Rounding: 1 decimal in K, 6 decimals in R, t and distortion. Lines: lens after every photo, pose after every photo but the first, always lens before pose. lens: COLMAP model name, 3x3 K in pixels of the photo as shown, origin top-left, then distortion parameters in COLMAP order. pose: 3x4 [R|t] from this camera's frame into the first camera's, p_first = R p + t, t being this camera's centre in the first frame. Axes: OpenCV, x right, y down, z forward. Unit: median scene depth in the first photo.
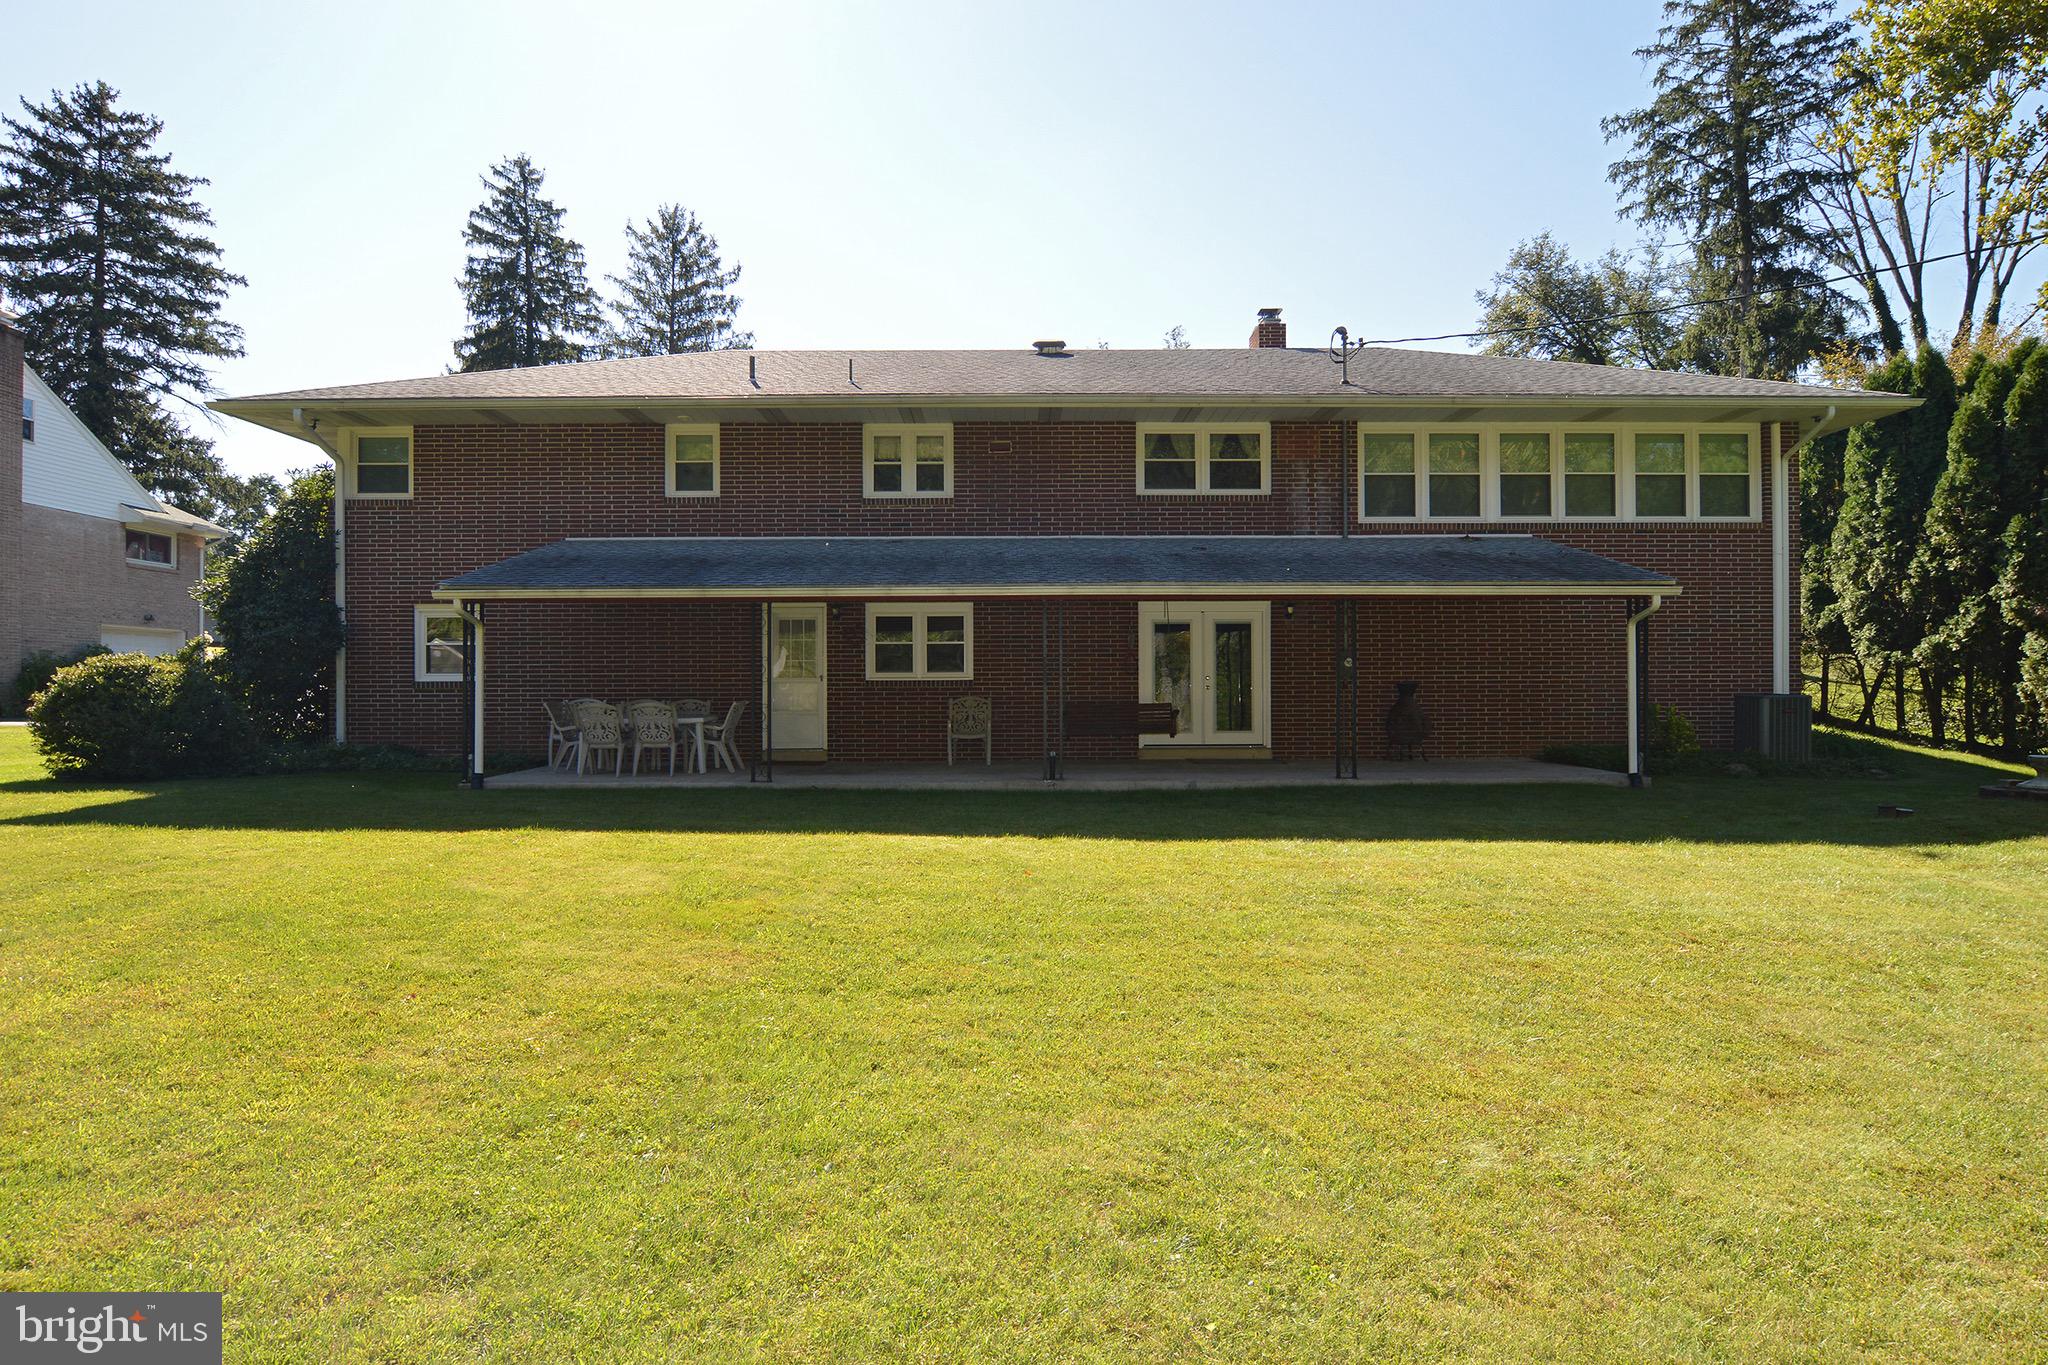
lens RADIAL K [[1117.9, 0, 1020.1], [0, 1117.9, 682.9], [0, 0, 1]] dist [-0.013628, 0.000218]
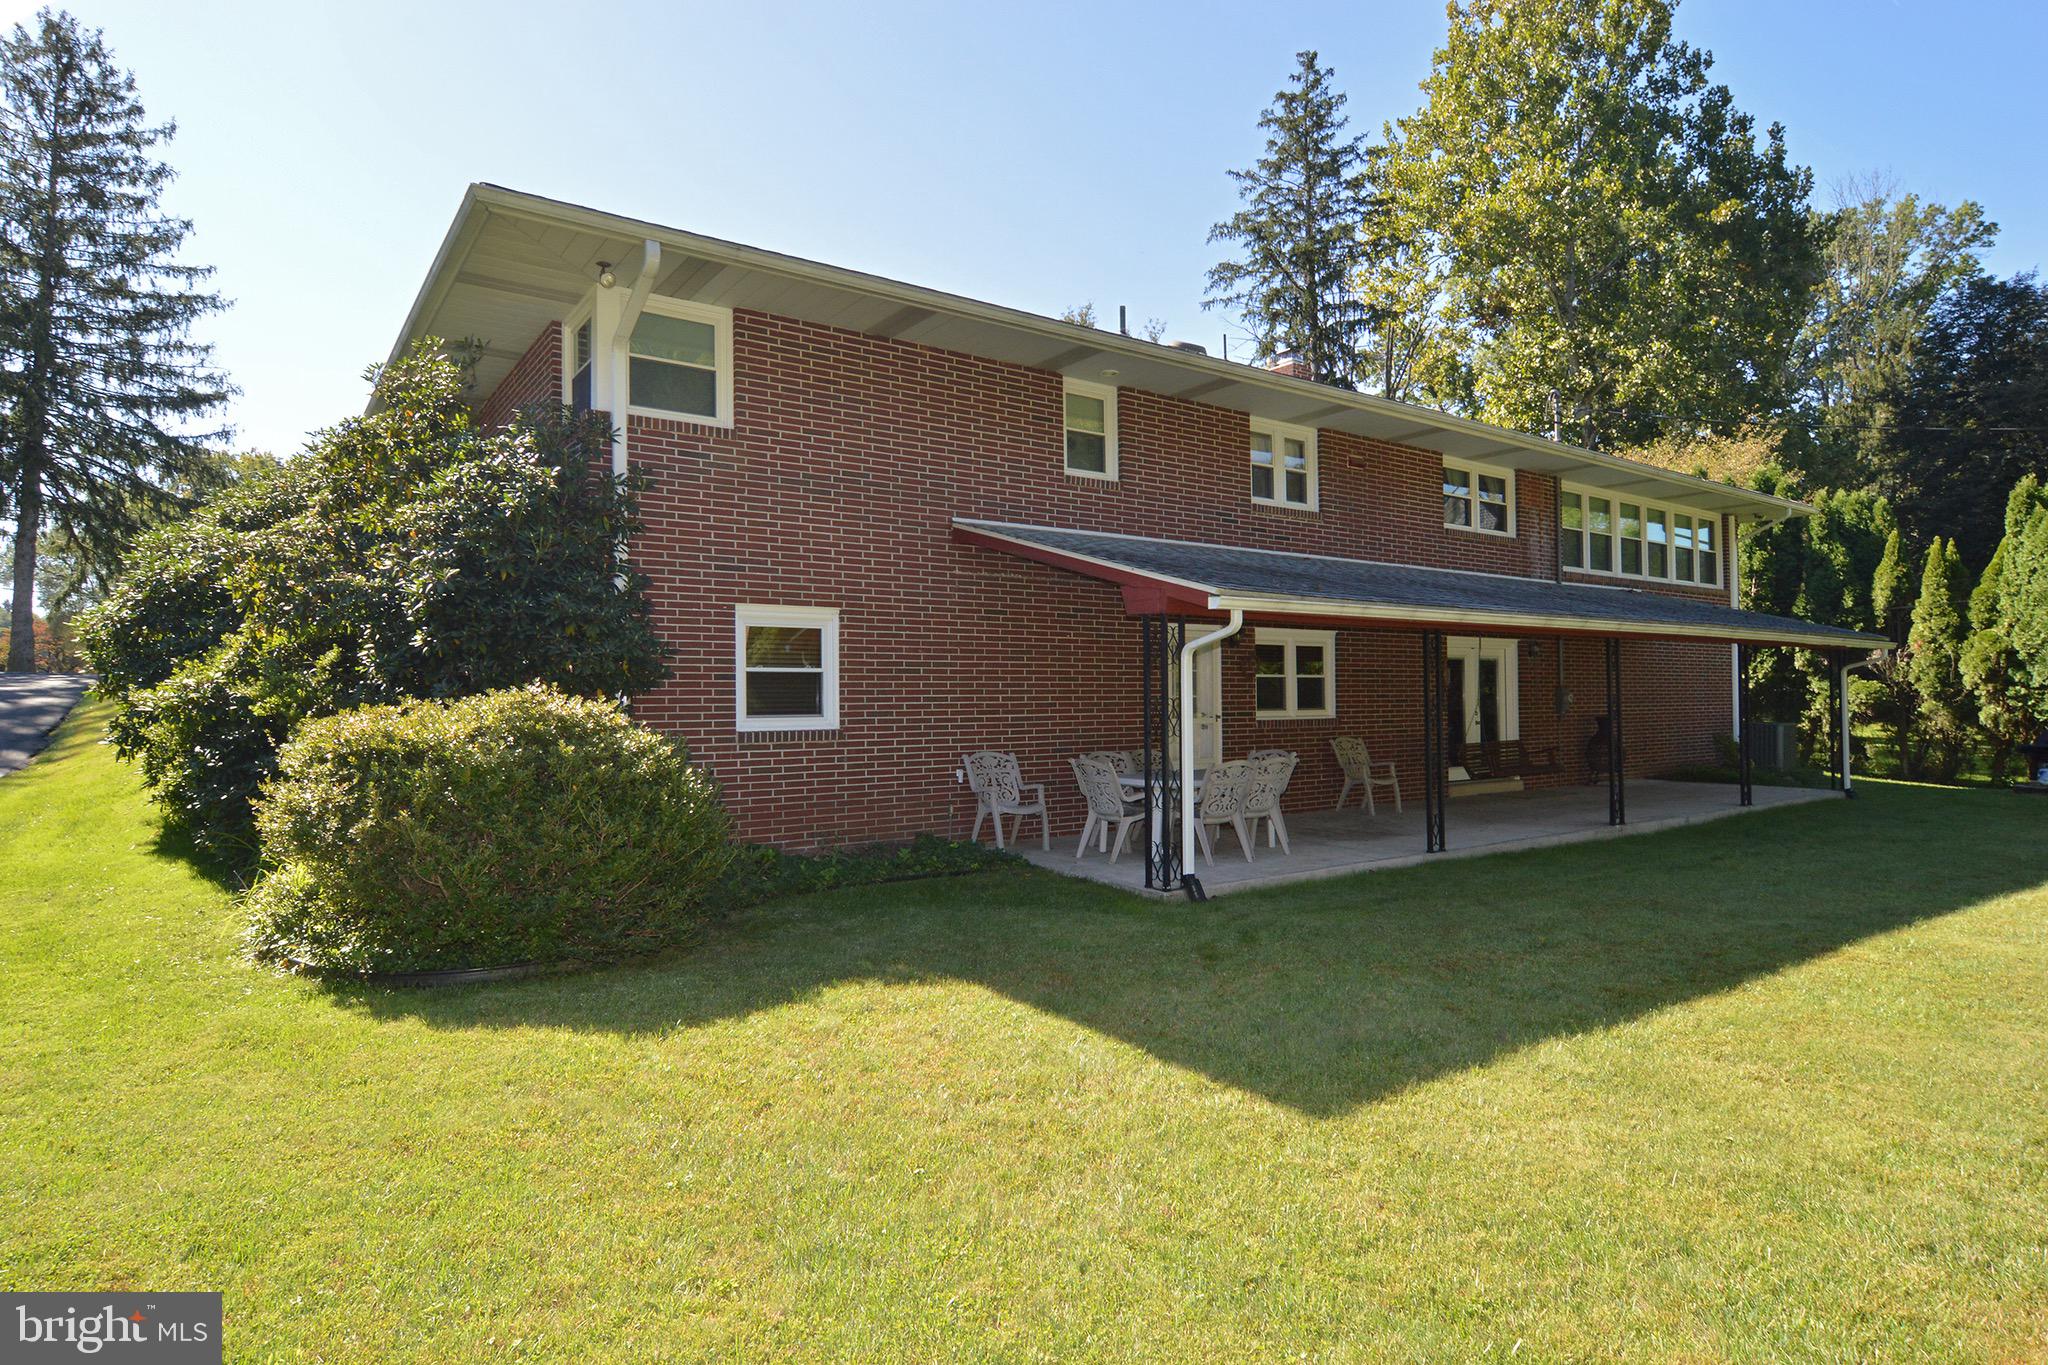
lens RADIAL K [[1117.9, 0, 1023.0], [0, 1117.9, 678.6], [0, 0, 1]] dist [-0.013628, 0.000218]
pose [[0.817226, 0.008971, 0.576248, -0.755035], [0.002436, 0.999816, -0.019020, -0.018469], [-0.576313, 0.016948, 0.817054, 0.412857]]
